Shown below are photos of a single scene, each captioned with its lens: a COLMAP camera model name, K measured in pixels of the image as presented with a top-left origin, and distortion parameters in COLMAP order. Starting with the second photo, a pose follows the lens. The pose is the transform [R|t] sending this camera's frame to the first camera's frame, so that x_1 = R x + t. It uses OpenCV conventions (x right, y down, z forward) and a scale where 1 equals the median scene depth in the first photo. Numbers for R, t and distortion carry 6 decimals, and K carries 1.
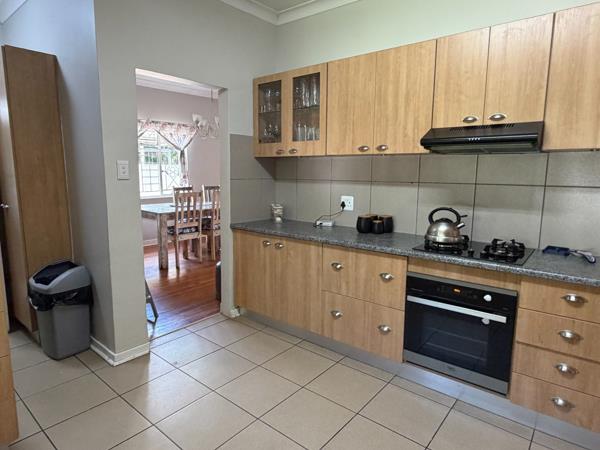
lens RADIAL K [[373.7, 0, 298.4], [0, 373.7, 226.2], [0, 0, 1]] dist [-0.008977, 0.010592]
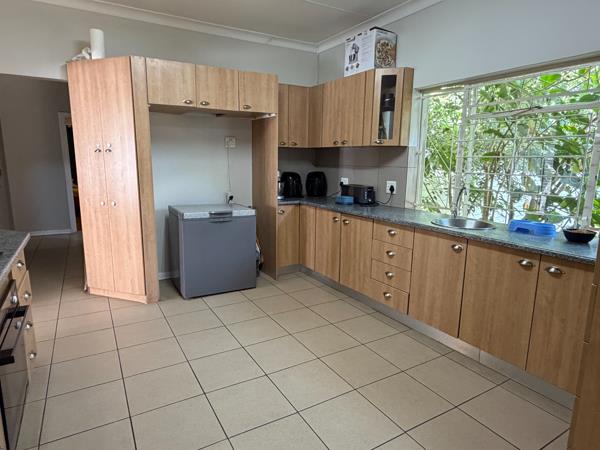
lens RADIAL K [[373.7, 0, 300.7], [0, 373.7, 223.9], [0, 0, 1]] dist [-0.008977, 0.010592]
pose [[0.937731, 0.050769, -0.343633, 0.333039], [-0.045518, 0.998691, 0.023335, 0.051140], [0.344368, -0.006241, 0.938814, -0.266298]]
